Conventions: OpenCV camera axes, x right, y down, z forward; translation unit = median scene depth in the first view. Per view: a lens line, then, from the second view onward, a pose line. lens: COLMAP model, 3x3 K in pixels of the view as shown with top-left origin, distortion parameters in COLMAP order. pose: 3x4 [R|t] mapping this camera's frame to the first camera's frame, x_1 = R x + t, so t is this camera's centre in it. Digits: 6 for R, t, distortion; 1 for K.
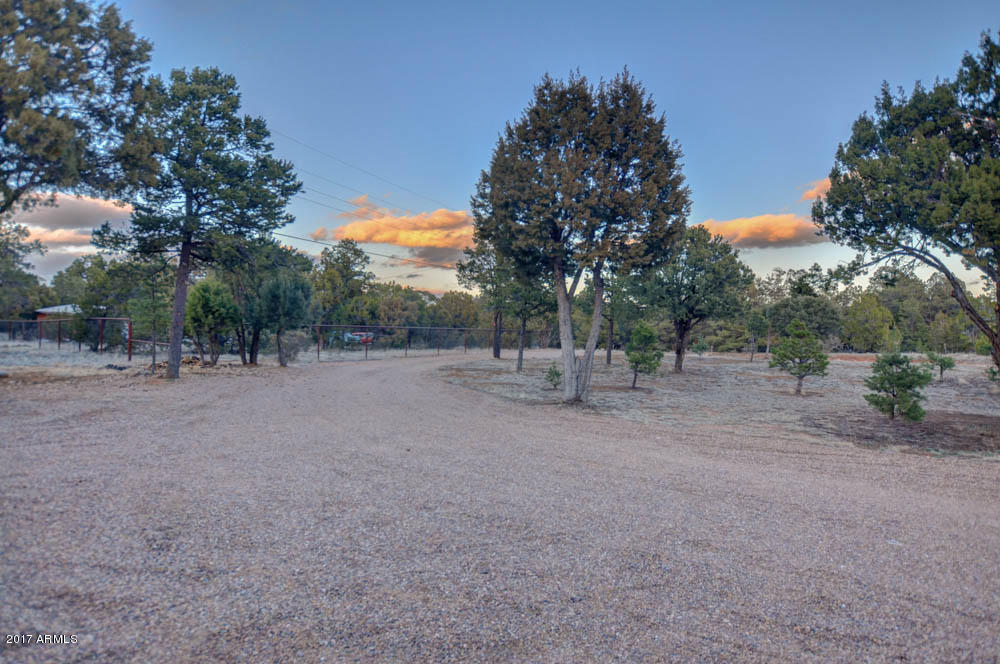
lens RADIAL K [[574.4, 0, 500.0], [0, 574.4, 332.0], [0, 0, 1]] dist [-0.006259, -0.000991]
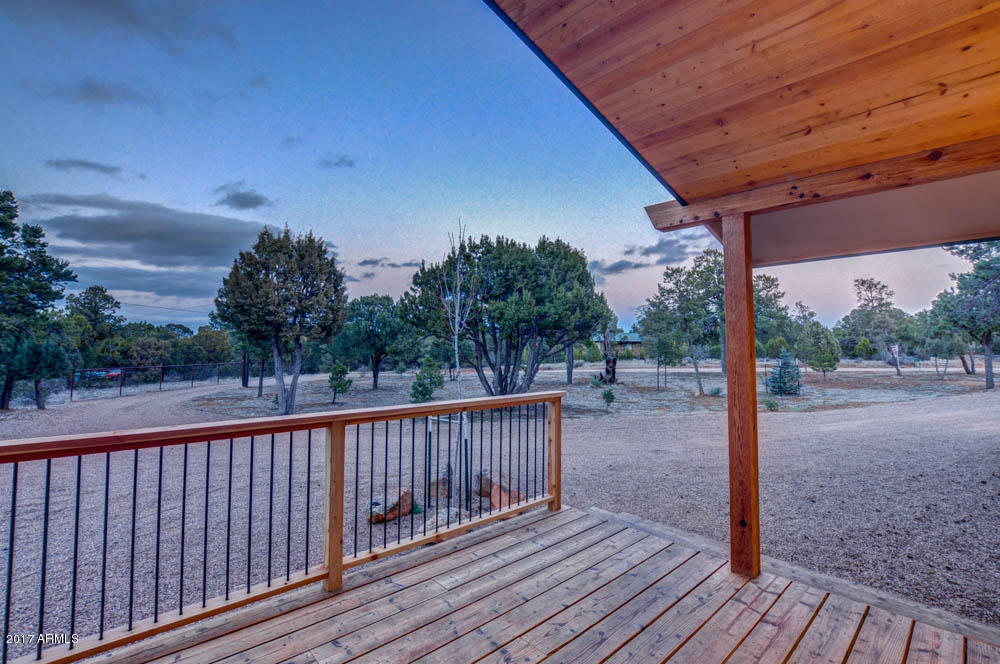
lens RADIAL K [[457.9, 0, 495.7], [0, 457.9, 316.5], [0, 0, 1]] dist [-0.020902, -0.000263]
pose [[0.886127, -0.005646, 0.463407, 0.016281], [0.042065, 0.996778, -0.068292, -0.014498], [-0.461529, 0.080009, 0.883510, -0.139777]]
